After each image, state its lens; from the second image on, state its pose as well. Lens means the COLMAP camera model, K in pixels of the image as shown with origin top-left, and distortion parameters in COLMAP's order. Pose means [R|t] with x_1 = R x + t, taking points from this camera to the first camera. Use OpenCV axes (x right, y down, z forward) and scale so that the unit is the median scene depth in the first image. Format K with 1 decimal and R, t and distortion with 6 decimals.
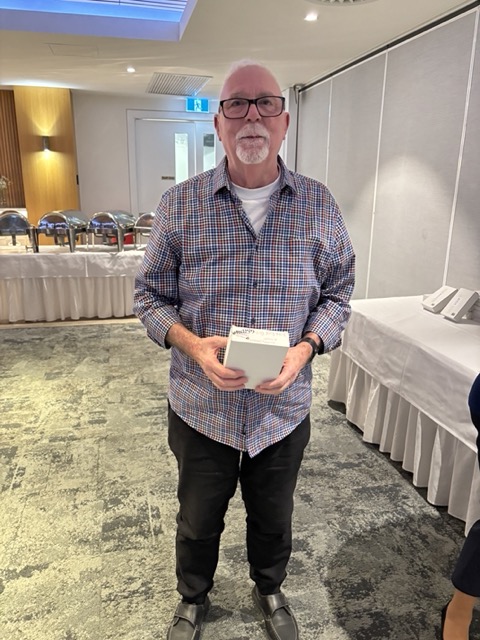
lens RADIAL K [[488.7, 0, 236.3], [0, 488.7, 317.7], [0, 0, 1]] dist [0.037878, -0.029624]
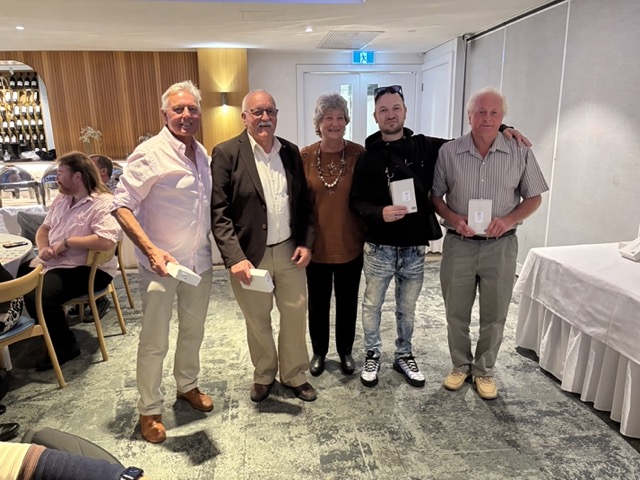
lens RADIAL K [[486.9, 0, 316.9], [0, 486.9, 241.3], [0, 0, 1]] dist [0.054952, -0.057532]
pose [[0.992599, 0.004146, -0.121365, -0.106056], [-0.008864, 0.999224, -0.038366, -0.005490], [0.121112, 0.039158, 0.991866, -0.056099]]
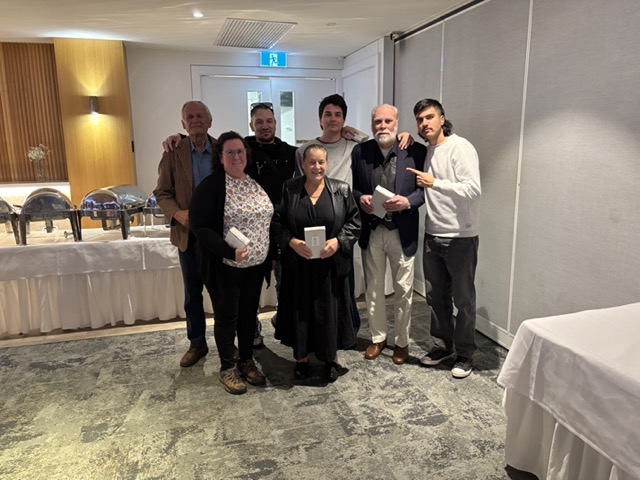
lens RADIAL K [[485.4, 0, 319.2], [0, 485.4, 236.4], [0, 0, 1]] dist [0.056925, -0.059469]
pose [[0.998530, -0.028714, 0.045960, -0.101002], [0.032085, 0.996714, -0.074369, -0.116662], [-0.043674, 0.075735, 0.996171, 0.347578]]
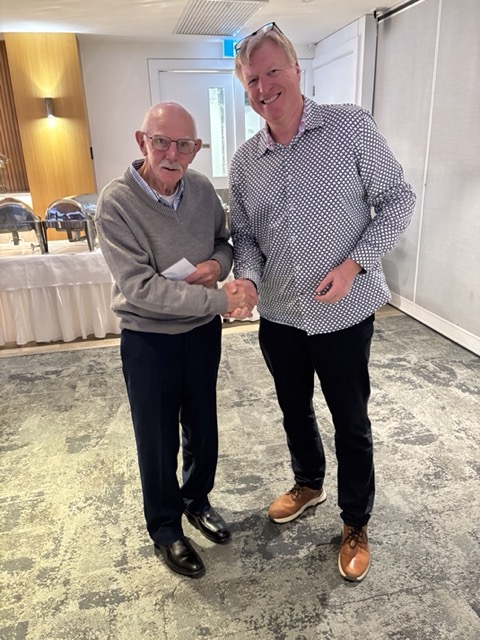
lens RADIAL K [[487.5, 0, 235.6], [0, 487.5, 320.8], [0, 0, 1]] dist [0.049690, -0.054756]
pose [[0.998907, -0.032642, -0.033454, -0.150007], [0.034875, 0.997043, 0.068482, -0.117451], [0.031119, -0.069574, 0.997091, 0.406362]]
